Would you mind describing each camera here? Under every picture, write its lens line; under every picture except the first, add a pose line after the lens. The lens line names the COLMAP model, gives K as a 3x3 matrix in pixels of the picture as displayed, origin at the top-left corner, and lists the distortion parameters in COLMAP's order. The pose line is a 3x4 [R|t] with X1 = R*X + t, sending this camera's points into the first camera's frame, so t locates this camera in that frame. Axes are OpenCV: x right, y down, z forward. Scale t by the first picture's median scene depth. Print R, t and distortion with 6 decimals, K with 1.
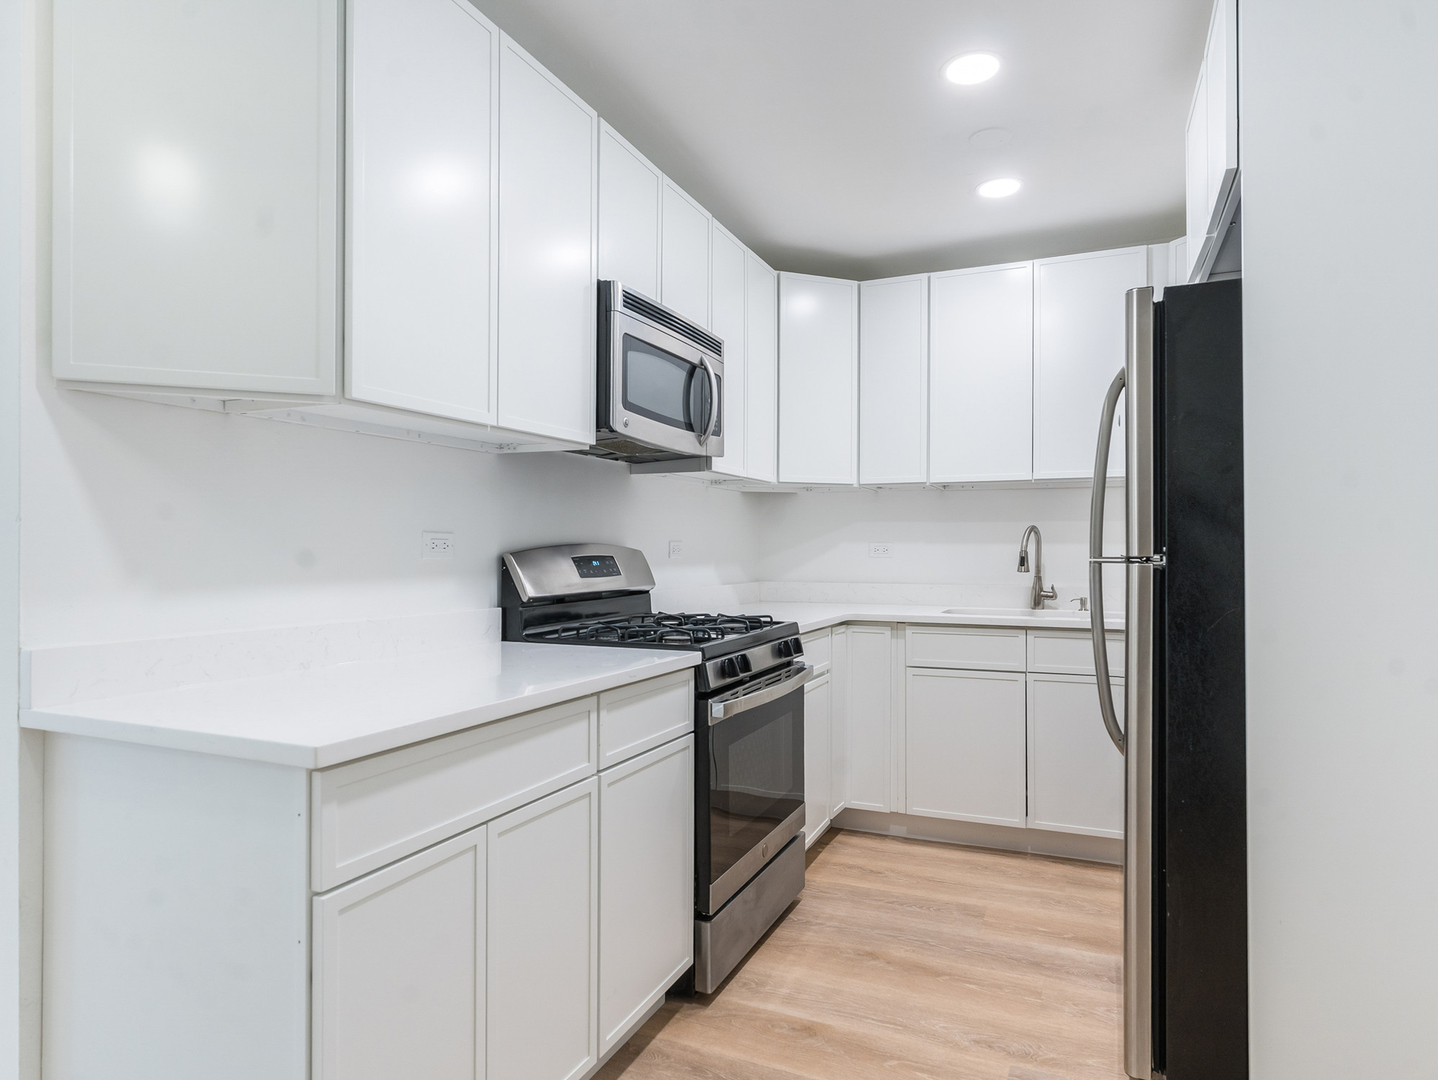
lens RADIAL K [[842.4, 0, 726.2], [0, 842.4, 535.5], [0, 0, 1]] dist [-0.002347, 0.001062]
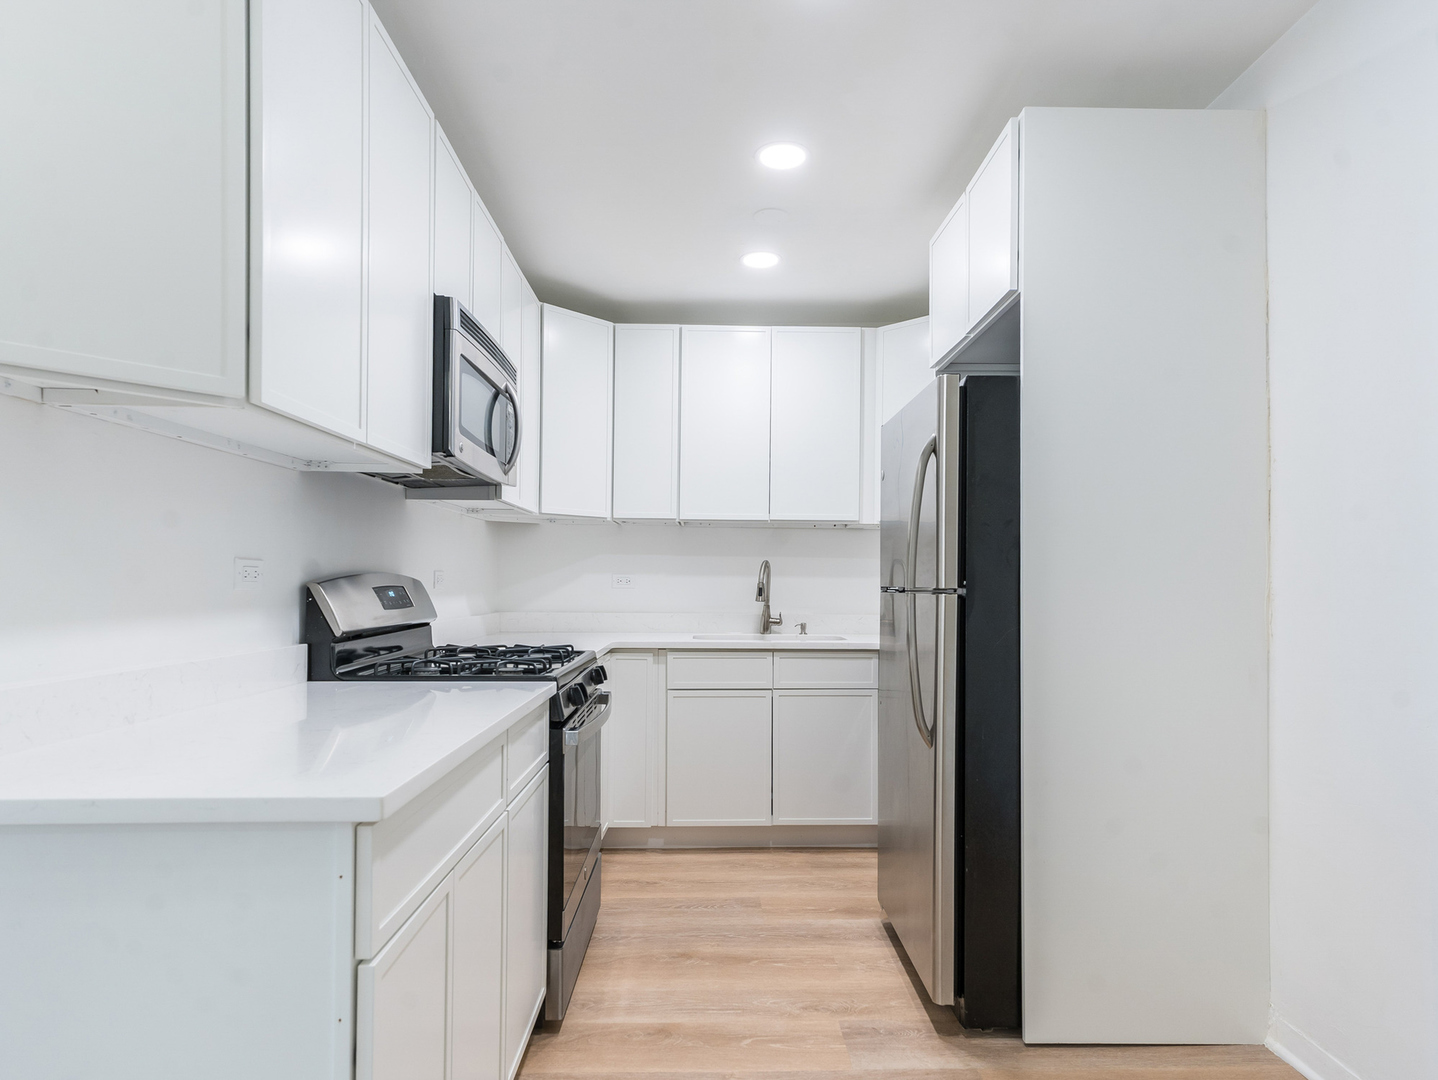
lens RADIAL K [[829.1, 0, 720.5], [0, 829.1, 572.4], [0, 0, 1]] dist [0.018410, 0.001091]
pose [[0.906551, 0.010427, 0.421968, -0.224028], [-0.013801, 0.999893, 0.004941, -0.000422], [-0.421871, -0.010303, 0.906597, 0.013471]]
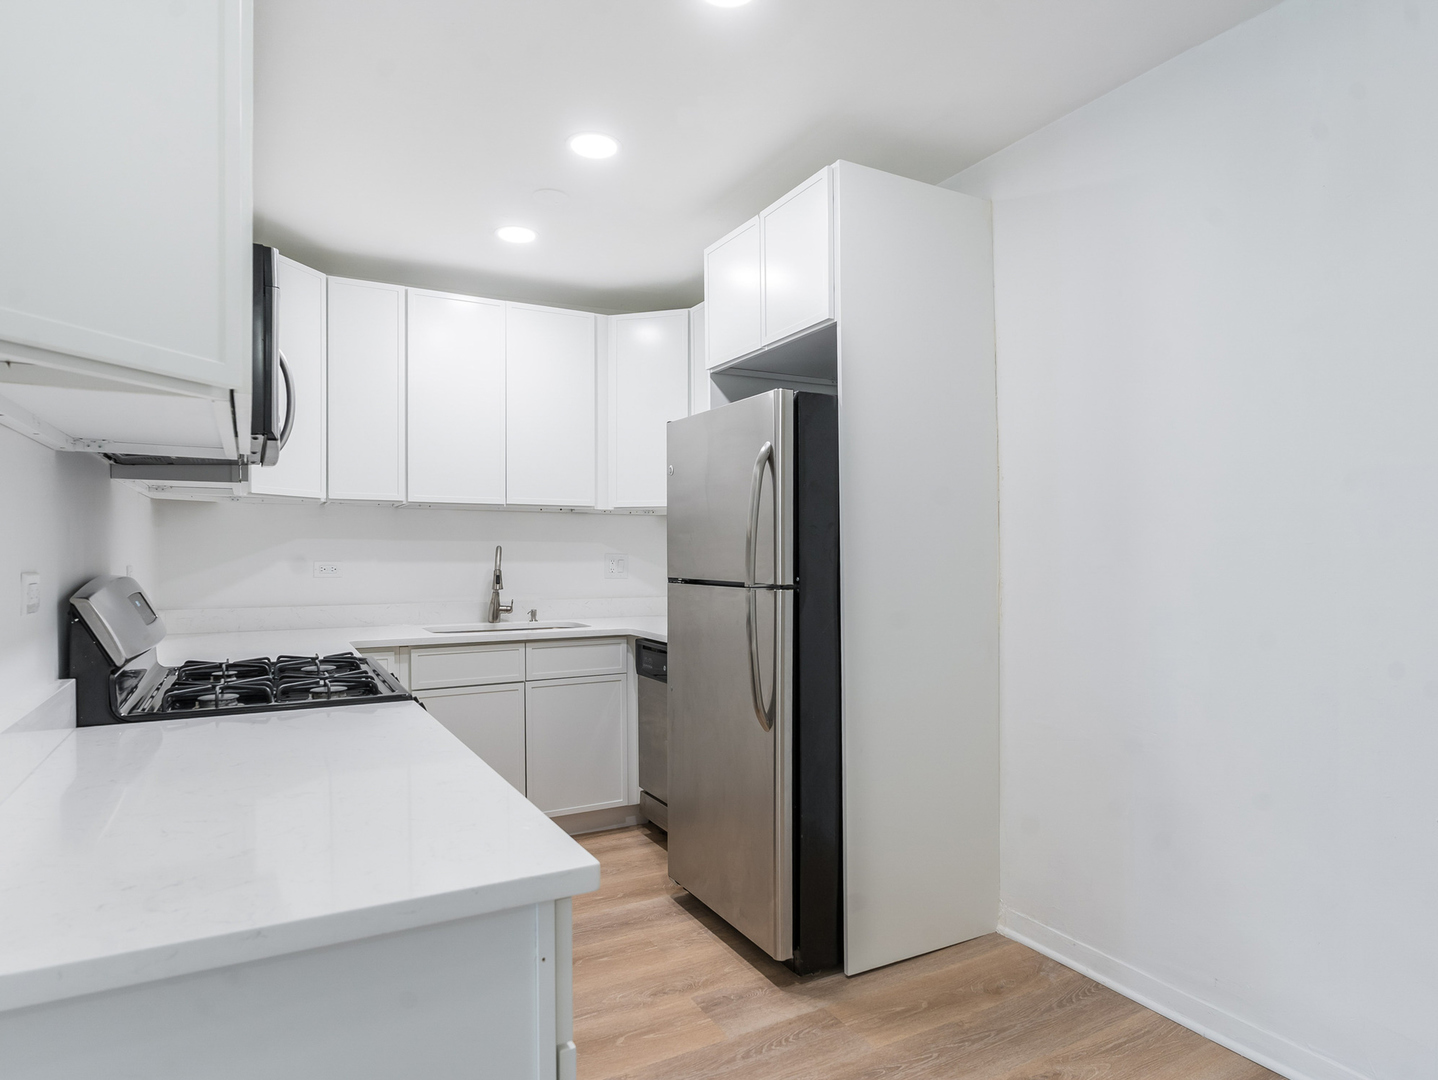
lens RADIAL K [[844.3, 0, 700.4], [0, 844.3, 552.4], [0, 0, 1]] dist [-0.002164, -0.000281]
pose [[0.617562, -0.002243, 0.786519, -0.451620], [-0.013208, 0.999825, 0.013222, -0.029361], [-0.786411, -0.018553, 0.617425, 0.170126]]
